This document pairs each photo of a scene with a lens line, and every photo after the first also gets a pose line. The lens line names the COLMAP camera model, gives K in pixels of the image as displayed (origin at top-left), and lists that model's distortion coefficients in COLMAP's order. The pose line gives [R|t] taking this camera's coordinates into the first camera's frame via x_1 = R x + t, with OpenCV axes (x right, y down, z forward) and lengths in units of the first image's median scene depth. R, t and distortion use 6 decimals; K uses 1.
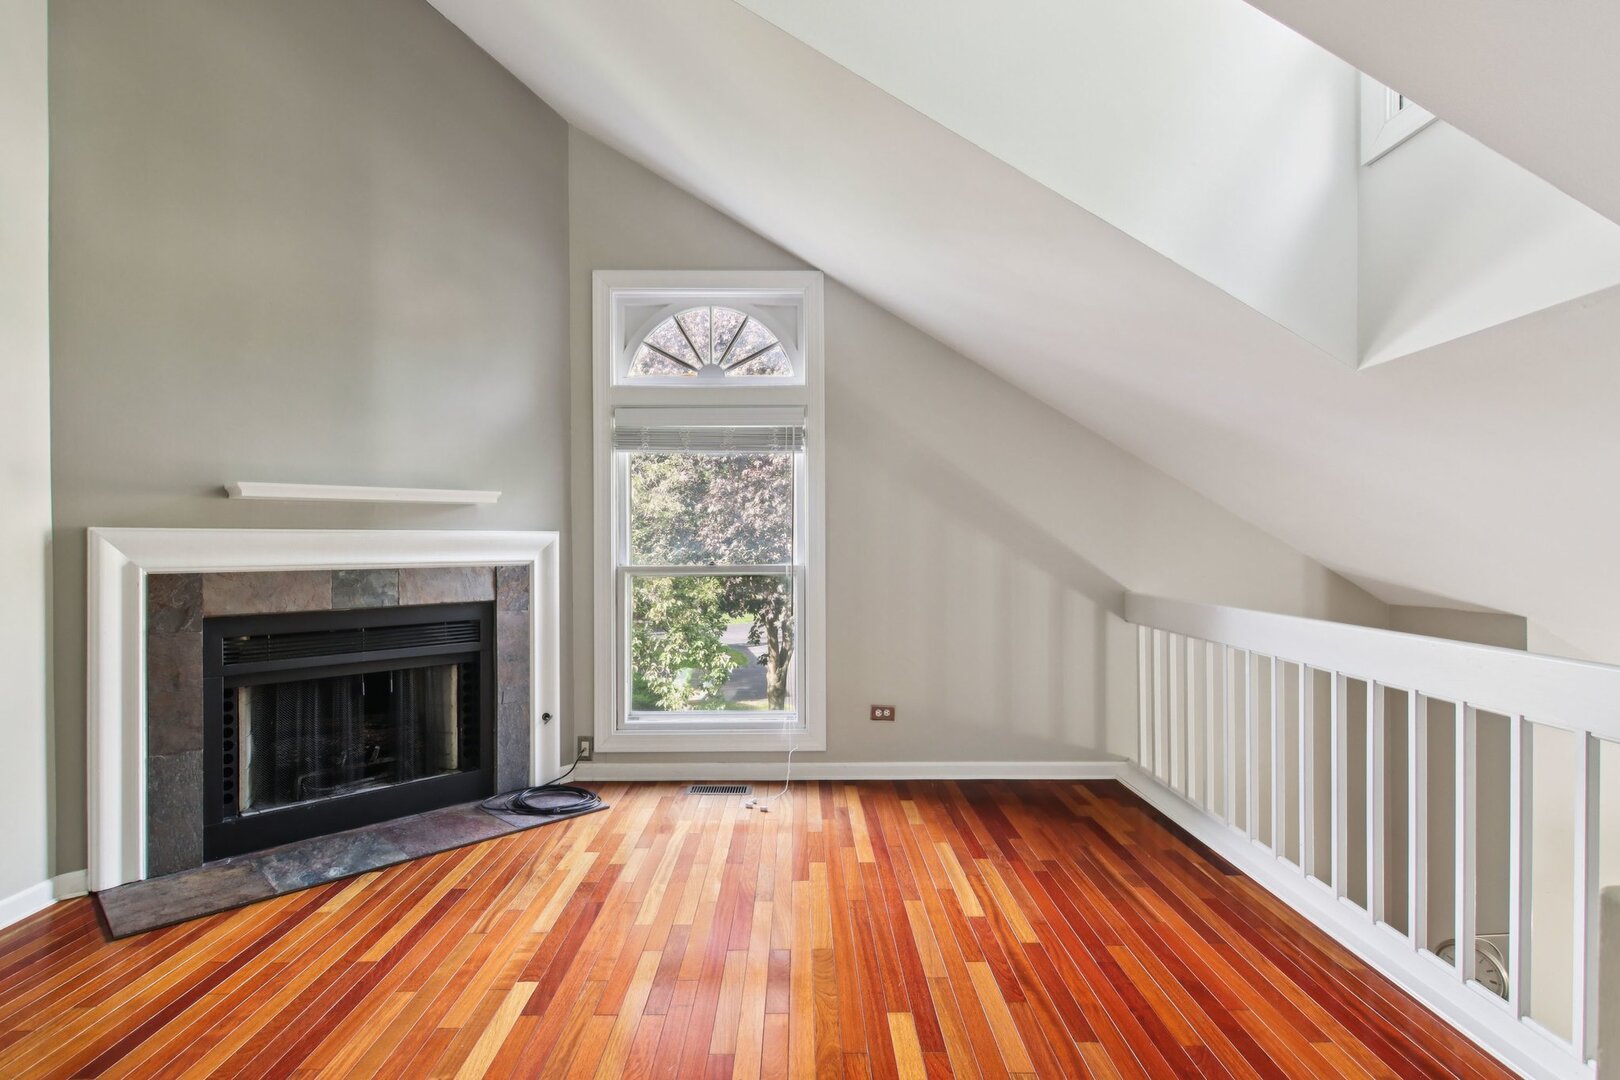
lens RADIAL K [[829.8, 0, 812.6], [0, 829.8, 545.3], [0, 0, 1]] dist [0.010636, -0.011754]
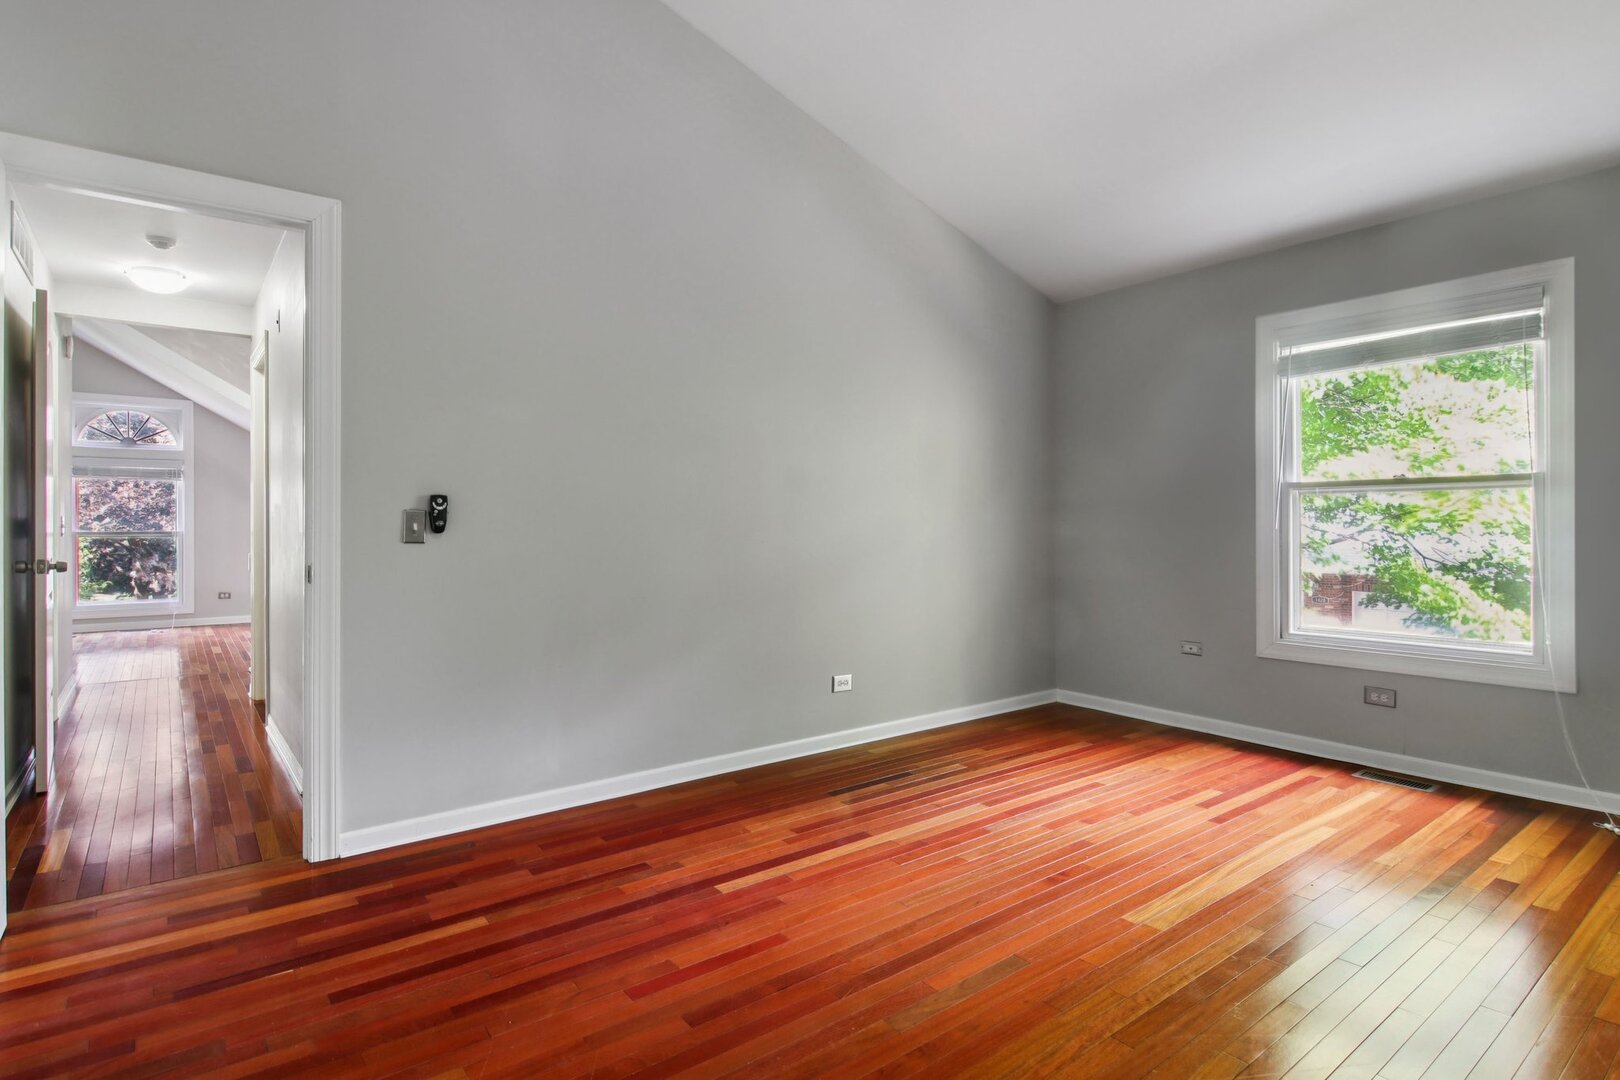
lens RADIAL K [[829.8, 0, 799.6], [0, 829.8, 528.4], [0, 0, 1]] dist [0.010636, -0.011754]
pose [[0.804949, 0.002387, 0.593339, -0.000534], [-0.005431, 0.999980, 0.003345, 0.001080], [-0.593319, -0.005915, 0.804946, -1.937701]]
